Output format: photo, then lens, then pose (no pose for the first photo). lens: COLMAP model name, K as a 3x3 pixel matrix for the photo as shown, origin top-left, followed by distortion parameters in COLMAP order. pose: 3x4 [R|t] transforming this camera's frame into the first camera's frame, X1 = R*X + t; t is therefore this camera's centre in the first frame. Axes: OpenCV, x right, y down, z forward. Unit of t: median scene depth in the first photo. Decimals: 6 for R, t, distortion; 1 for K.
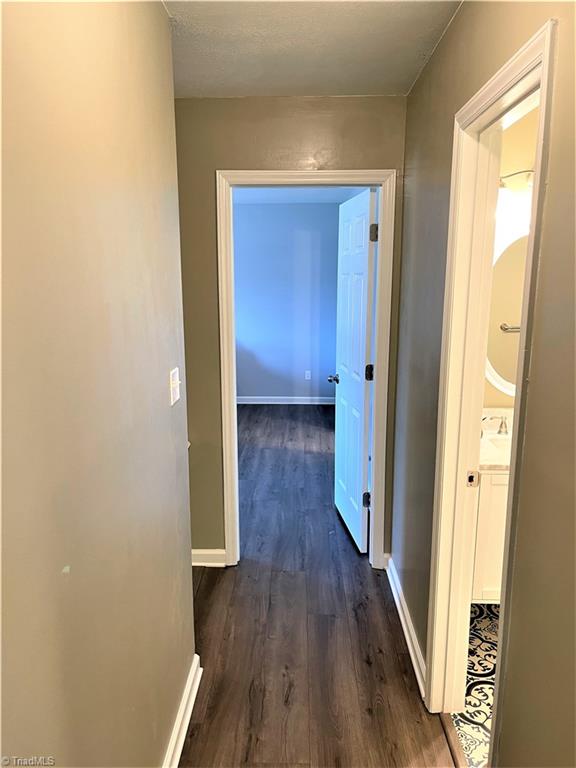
lens RADIAL K [[584.6, 0, 289.2], [0, 584.6, 384.5], [0, 0, 1]] dist [0.016618, -0.059670]
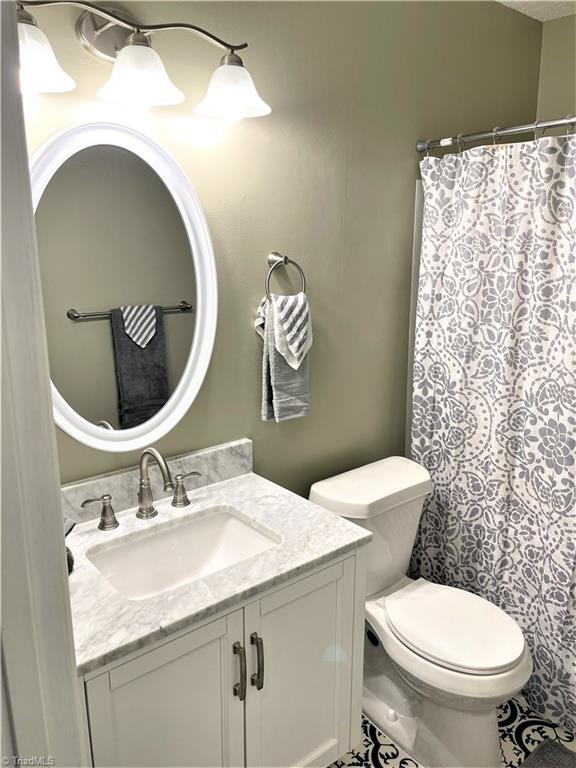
lens RADIAL K [[584.6, 0, 288.1], [0, 584.6, 377.5], [0, 0, 1]] dist [0.016618, -0.059670]
pose [[0.749284, -0.150212, 0.644988, 0.176419], [0.143459, 0.987626, 0.063353, -0.051137], [-0.646524, 0.045060, 0.761562, 0.514889]]
